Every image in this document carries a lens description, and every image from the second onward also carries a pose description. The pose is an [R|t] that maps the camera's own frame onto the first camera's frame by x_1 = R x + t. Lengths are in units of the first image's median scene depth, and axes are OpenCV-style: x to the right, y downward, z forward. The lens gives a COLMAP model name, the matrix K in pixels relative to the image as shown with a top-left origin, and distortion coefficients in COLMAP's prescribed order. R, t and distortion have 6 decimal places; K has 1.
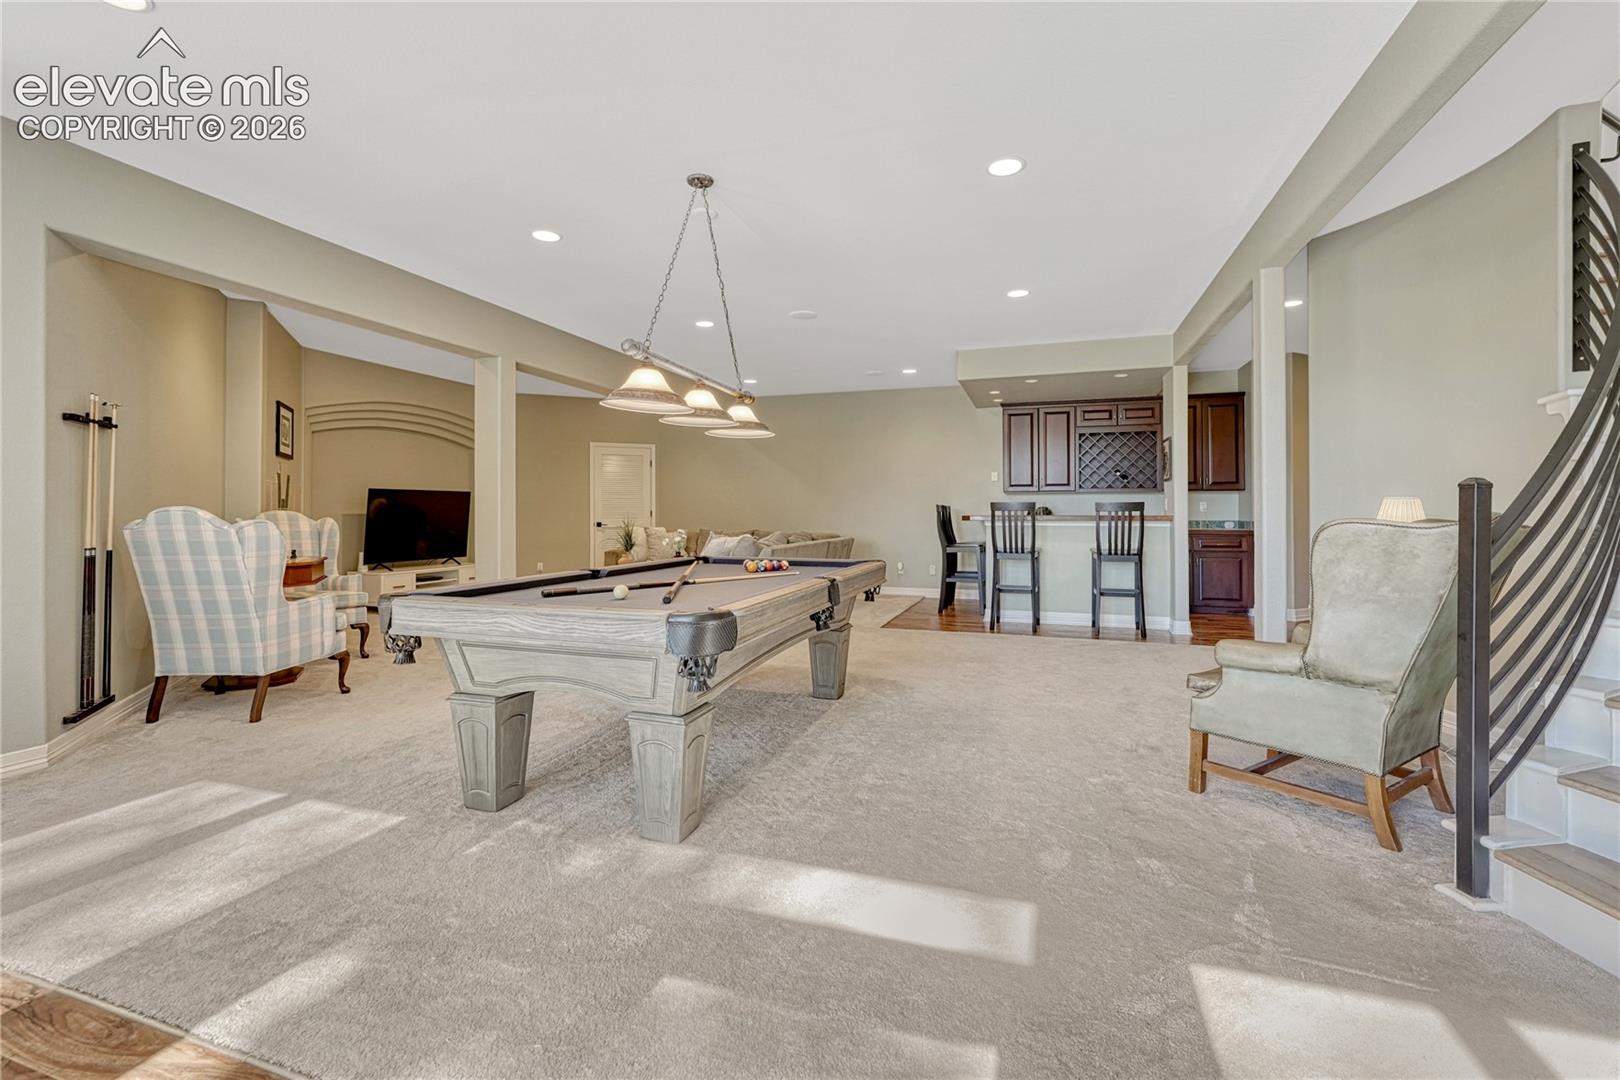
lens RADIAL K [[697.9, 0, 810.7], [0, 697.9, 515.9], [0, 0, 1]] dist [0.001419, 0.000212]
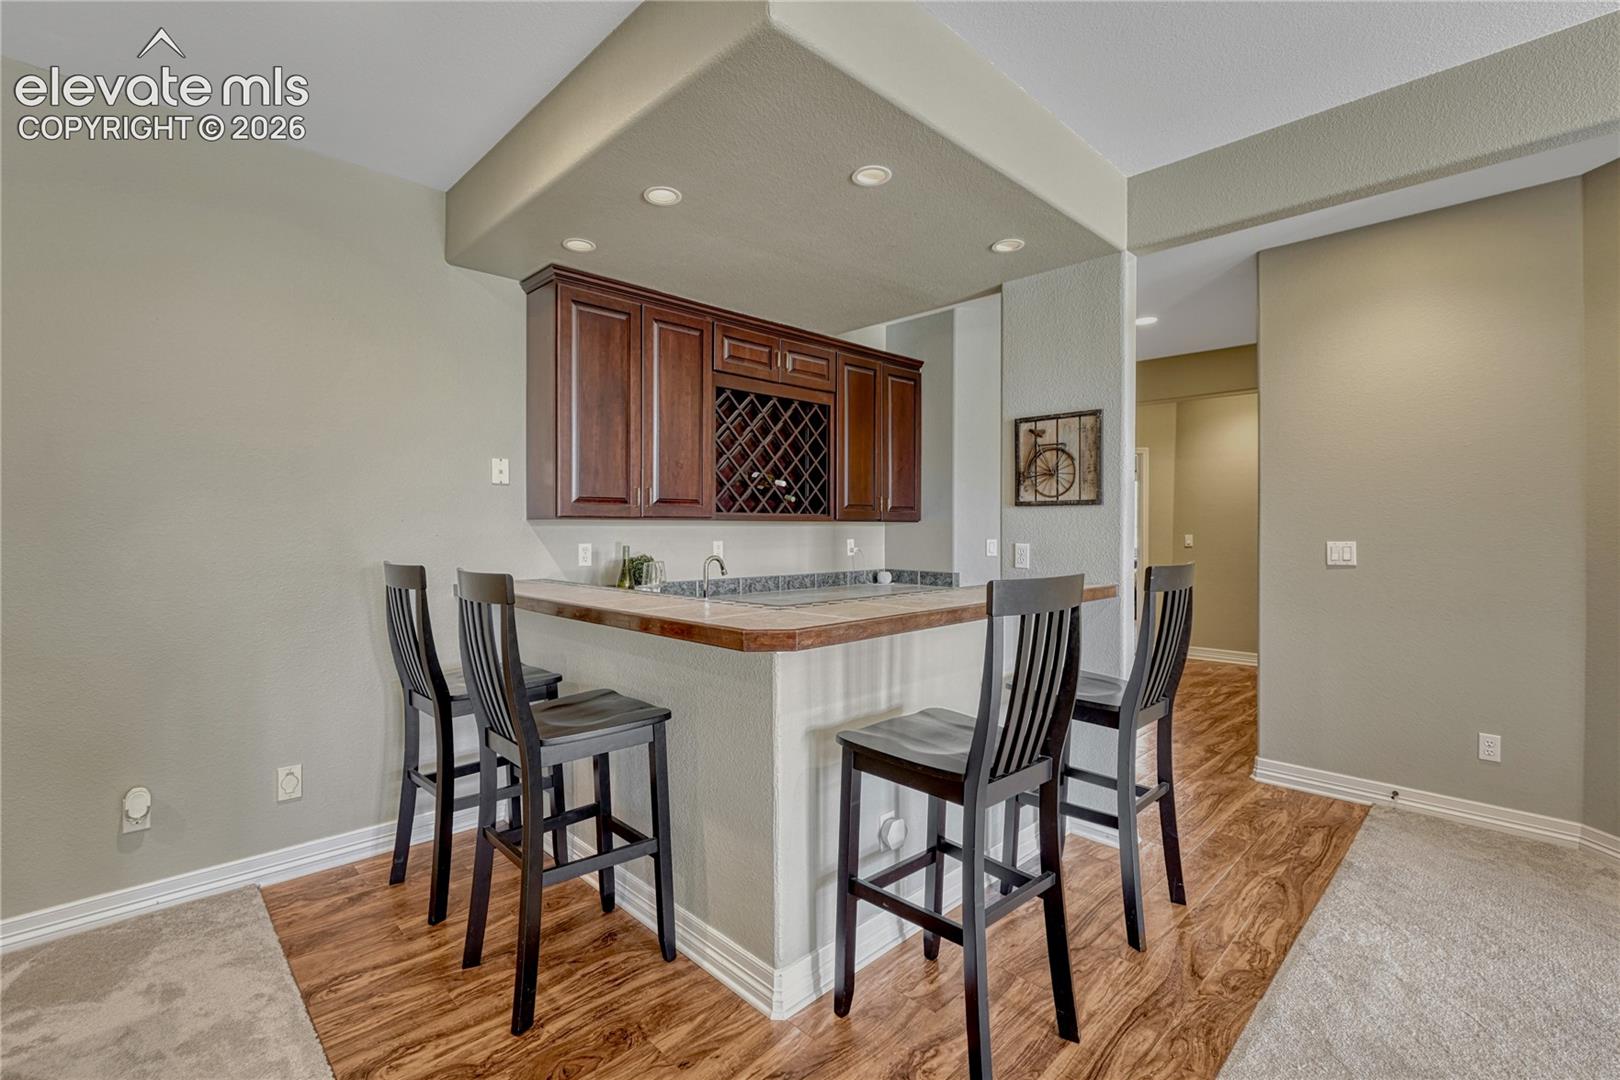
lens RADIAL K [[708.7, 0, 810.0], [0, 708.7, 540.0], [0, 0, 1]] dist [0.000611, 0.000032]
pose [[0.443525, -0.006766, 0.896236, 0.011189], [-0.001249, 0.999966, 0.008167, -0.038043], [-0.896261, -0.004742, 0.443501, 1.048458]]
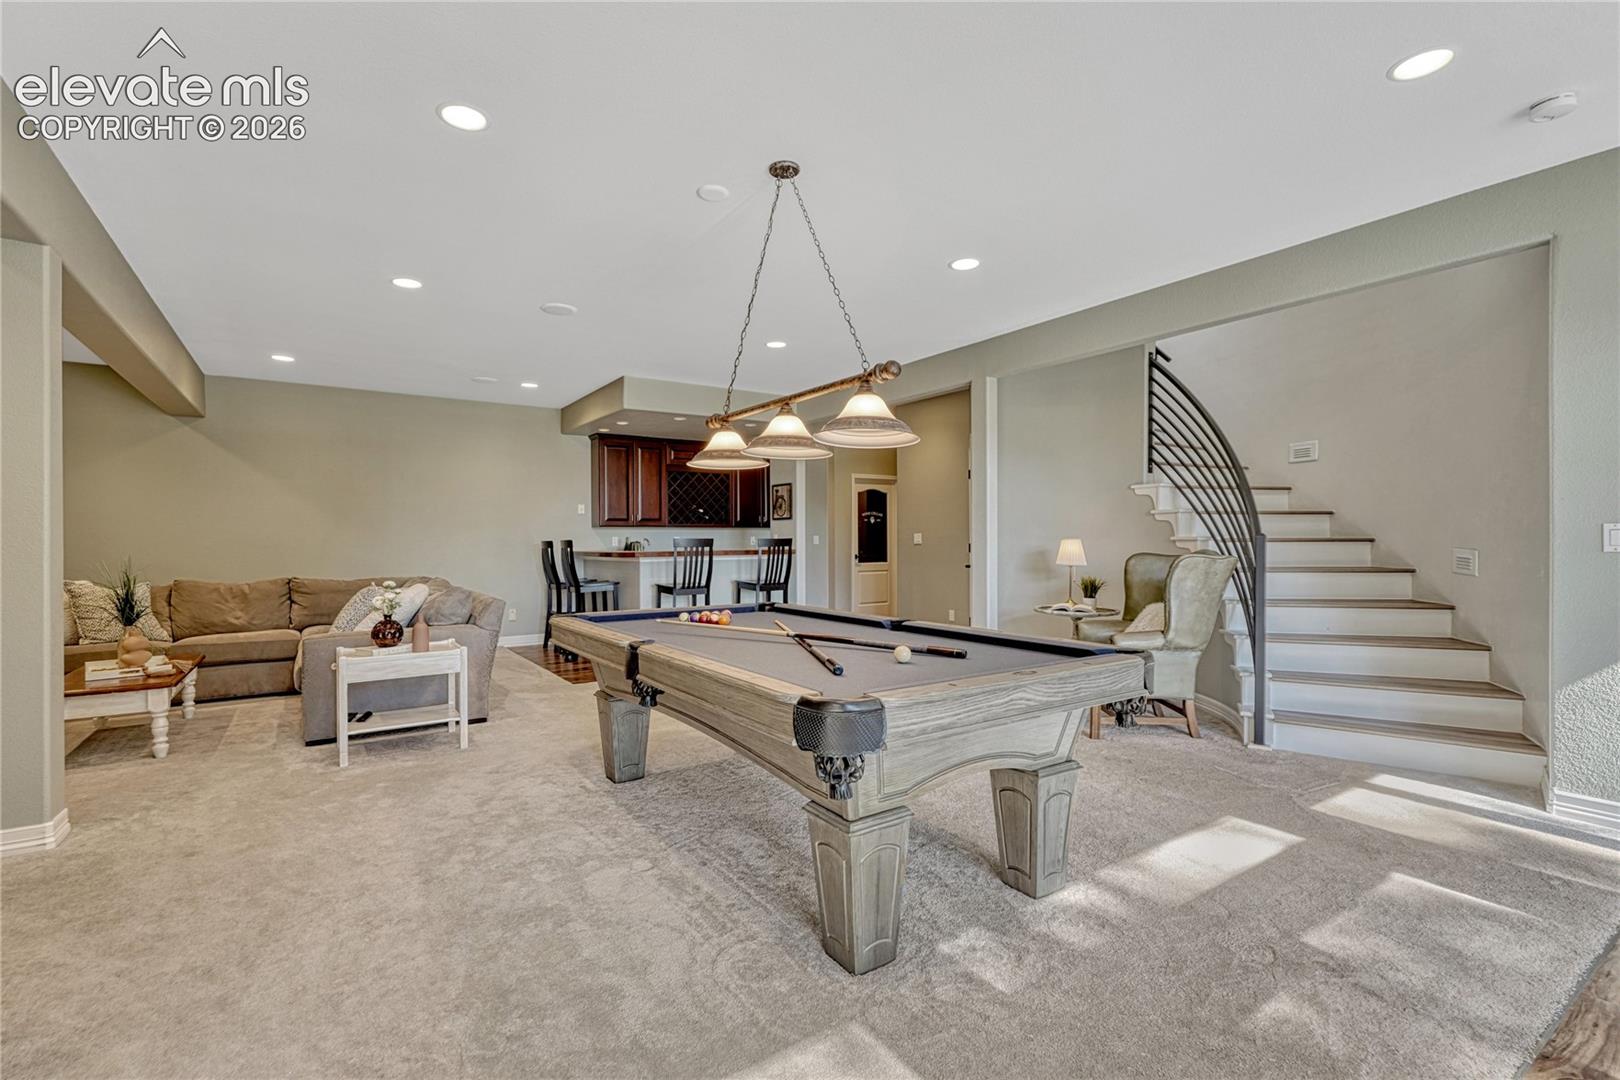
lens RADIAL K [[732.0, 0, 810.0], [0, 732.0, 540.0], [0, 0, 1]] dist [0.011614, 0.000056]
pose [[0.599123, 0.003378, 0.800650, -0.504126], [0.006027, 0.999944, -0.008728, -0.009133], [-0.800634, 0.010055, 0.599069, 0.262111]]
